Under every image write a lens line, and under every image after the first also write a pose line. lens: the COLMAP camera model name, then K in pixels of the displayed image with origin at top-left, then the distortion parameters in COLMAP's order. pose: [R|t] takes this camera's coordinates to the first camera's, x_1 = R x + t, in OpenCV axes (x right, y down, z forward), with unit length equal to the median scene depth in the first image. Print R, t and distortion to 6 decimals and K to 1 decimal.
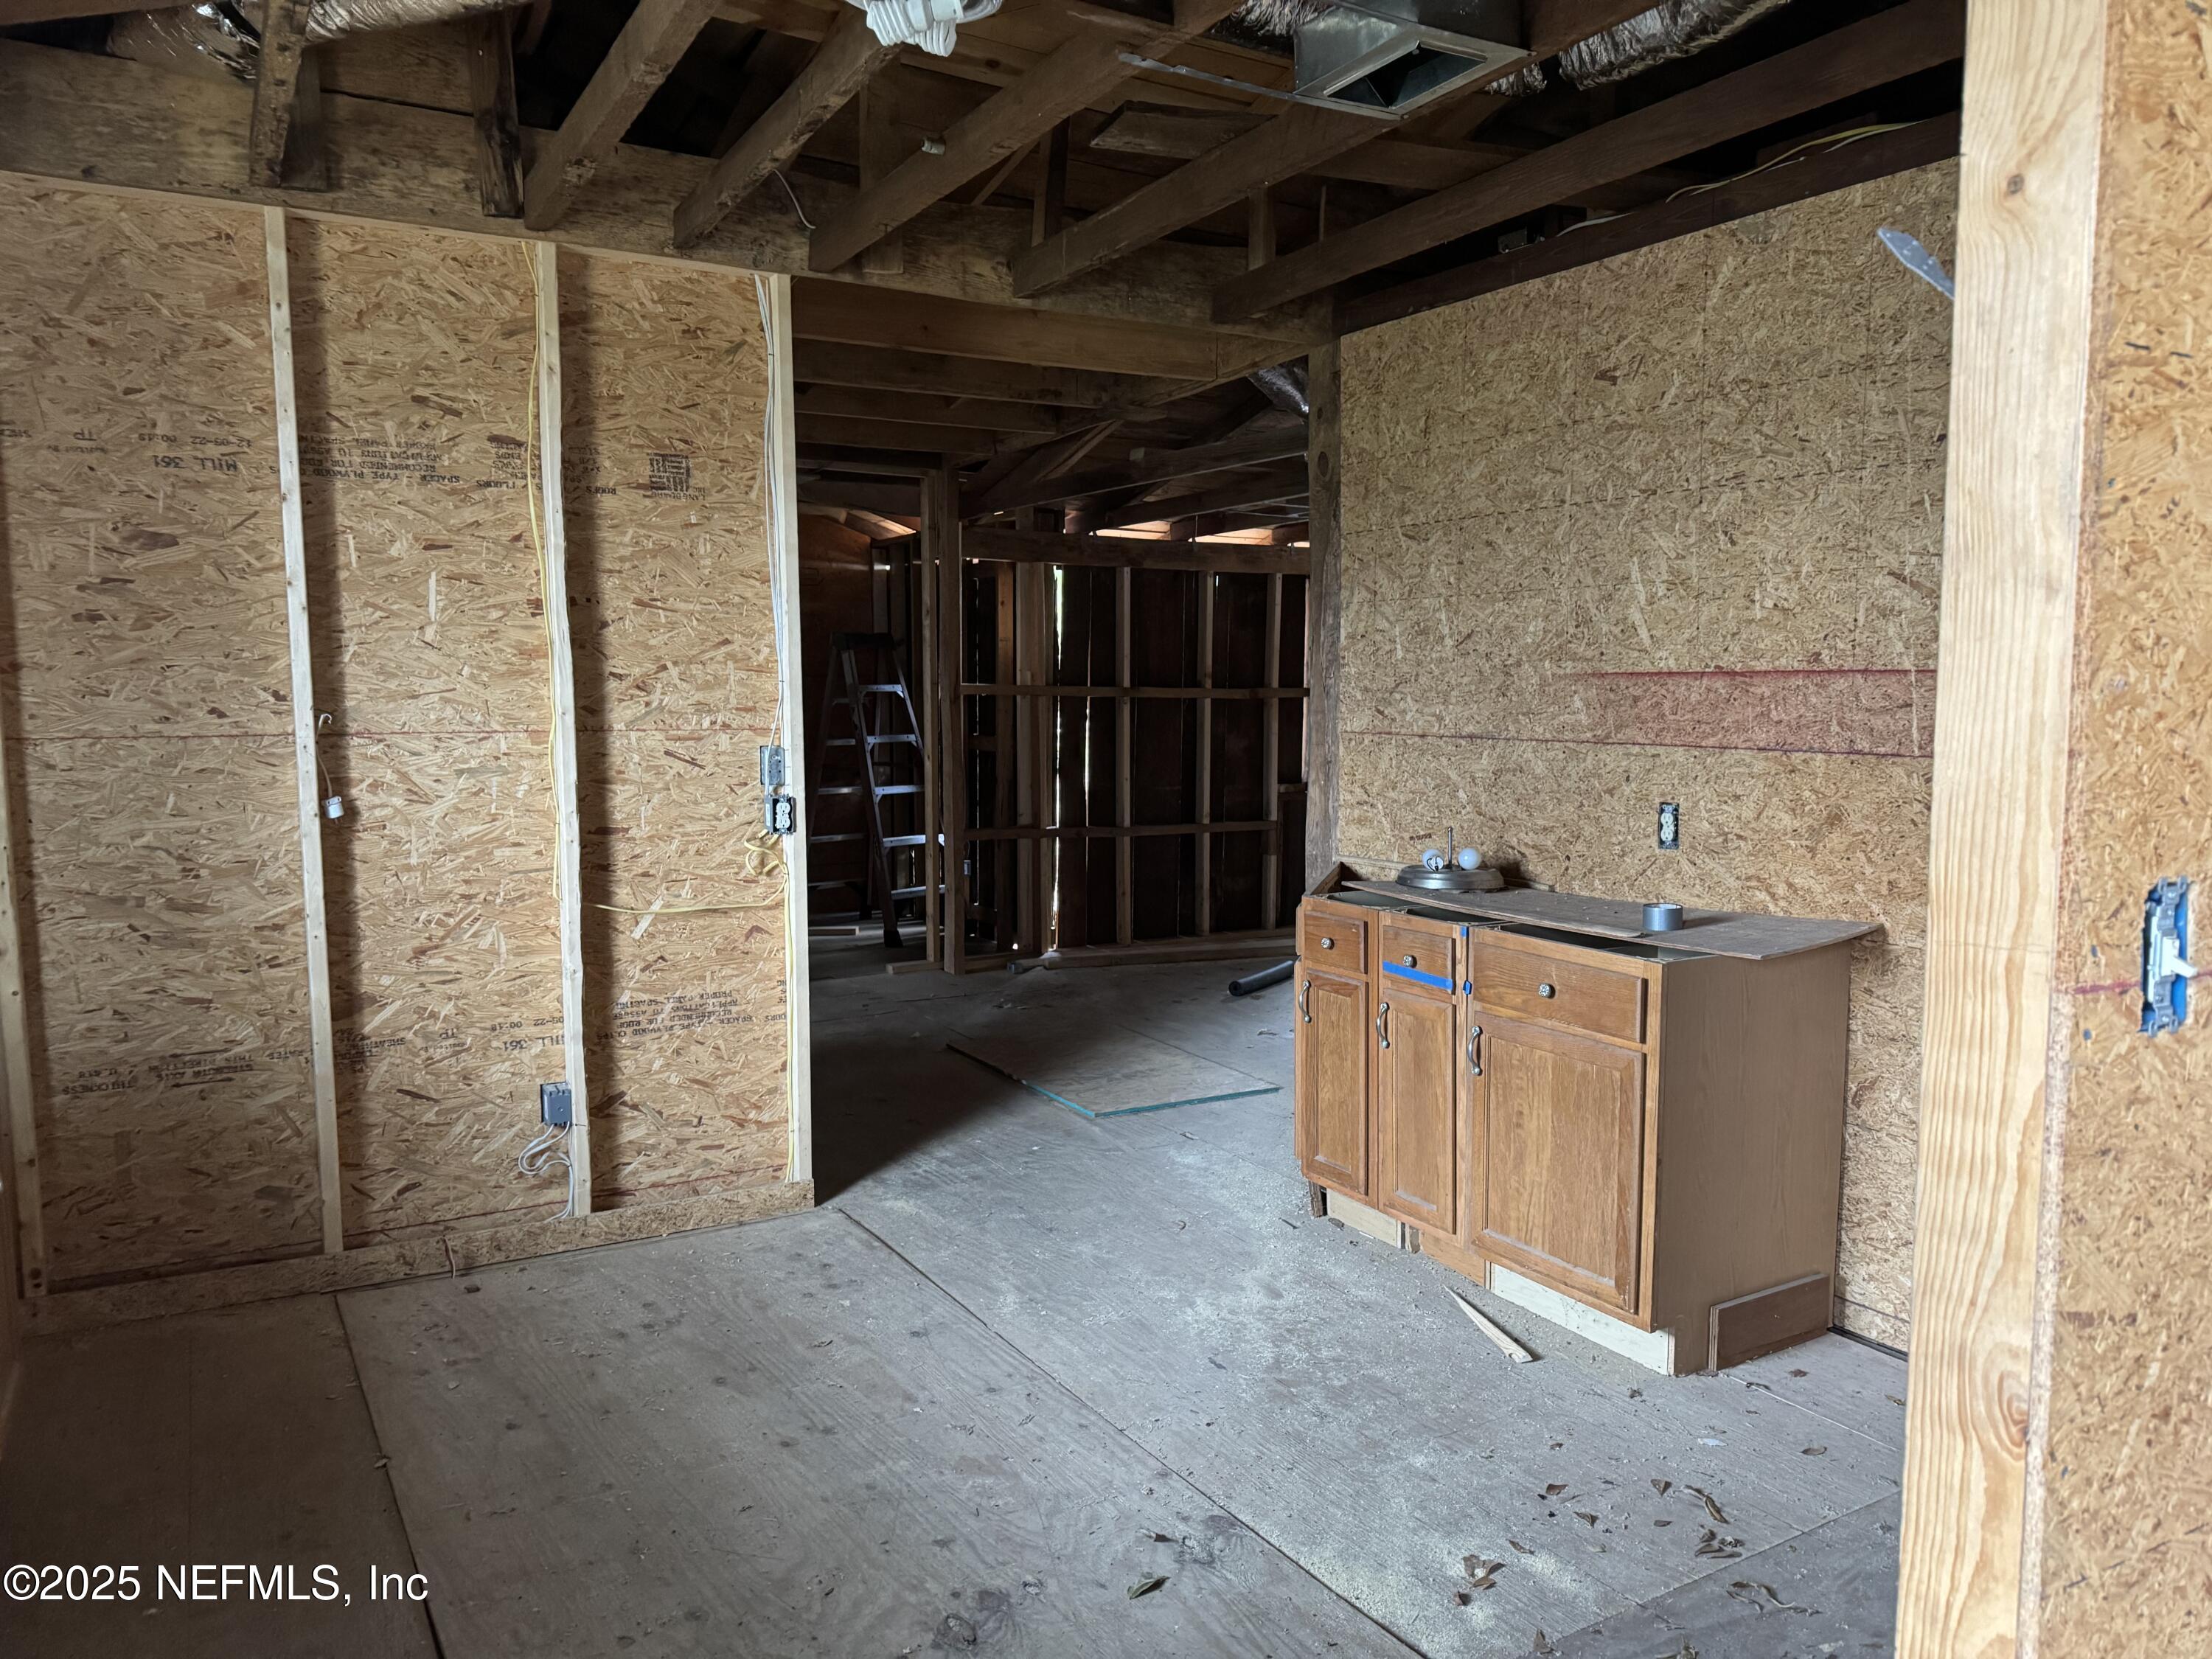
lens RADIAL K [[1590.9, 0, 1104.6], [0, 1590.9, 839.8], [0, 0, 1]] dist [0.038929, -0.015614]
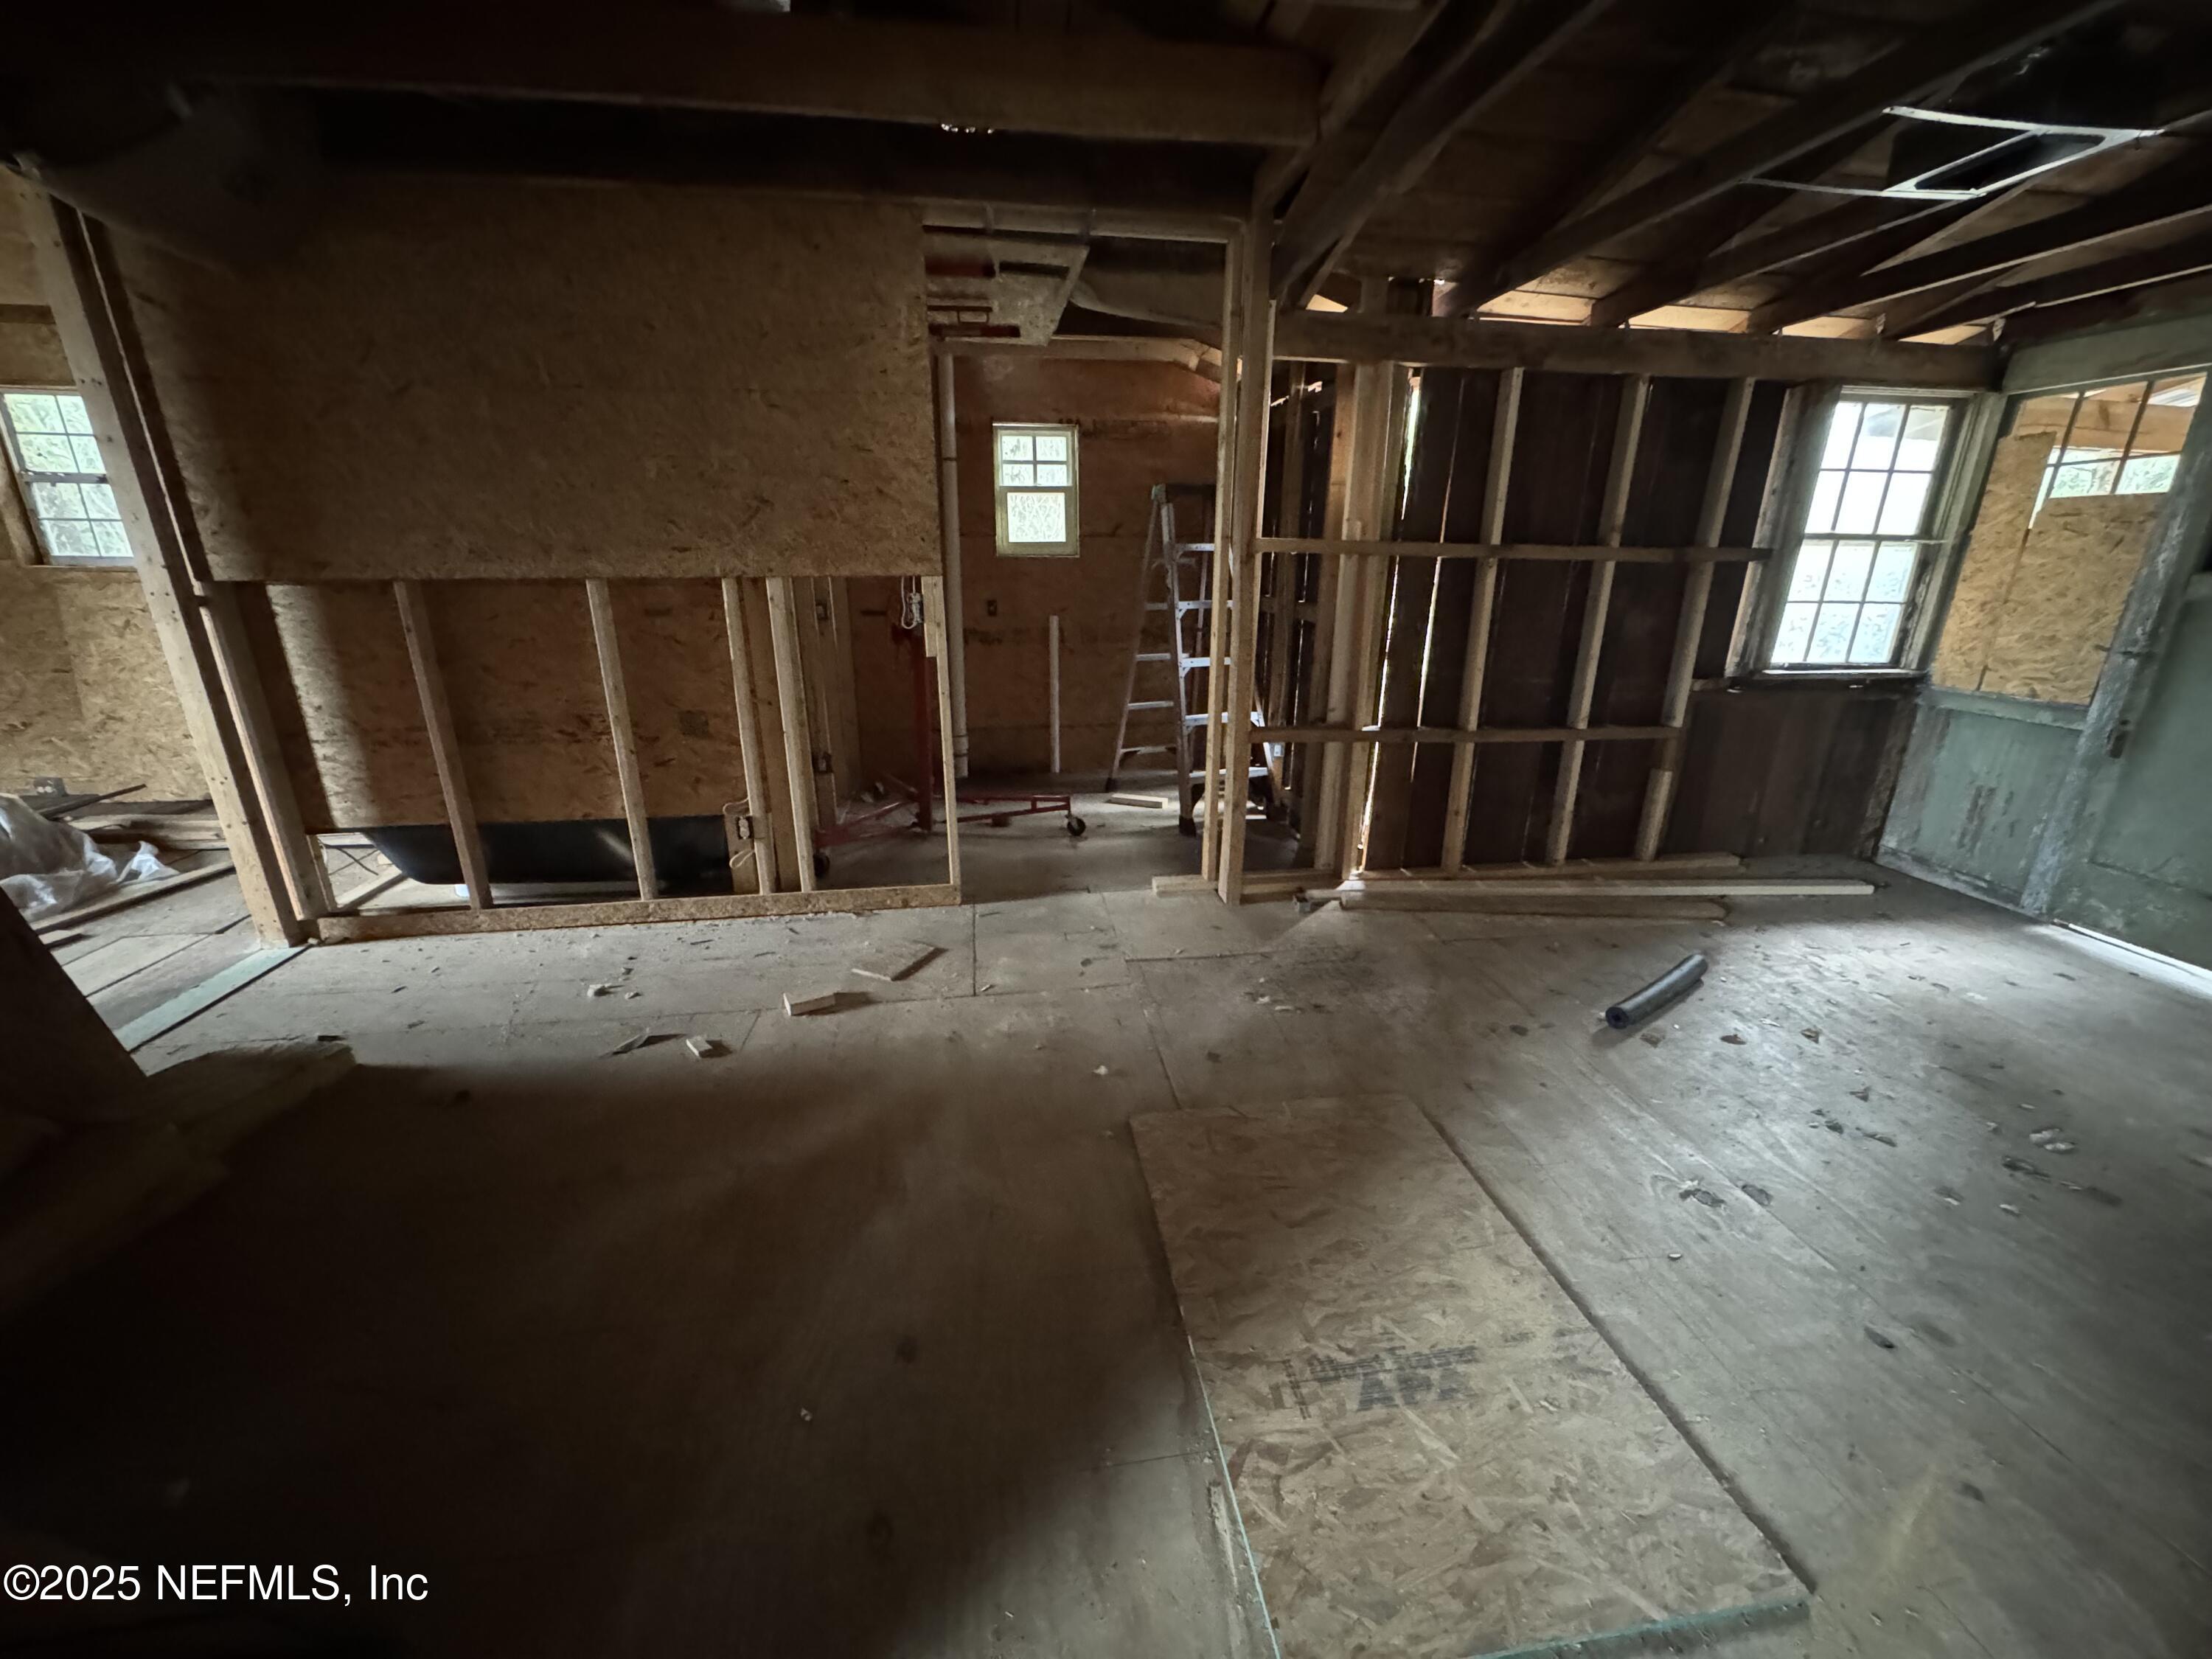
lens RADIAL K [[877.1, 0, 1110.4], [0, 877.1, 824.4], [0, 0, 1]] dist [0.000517, 0.000620]
pose [[0.930718, 0.113824, -0.347574, 0.003682], [-0.043071, 0.977837, 0.204887, -0.042905], [0.363192, -0.175722, 0.914994, 0.520608]]
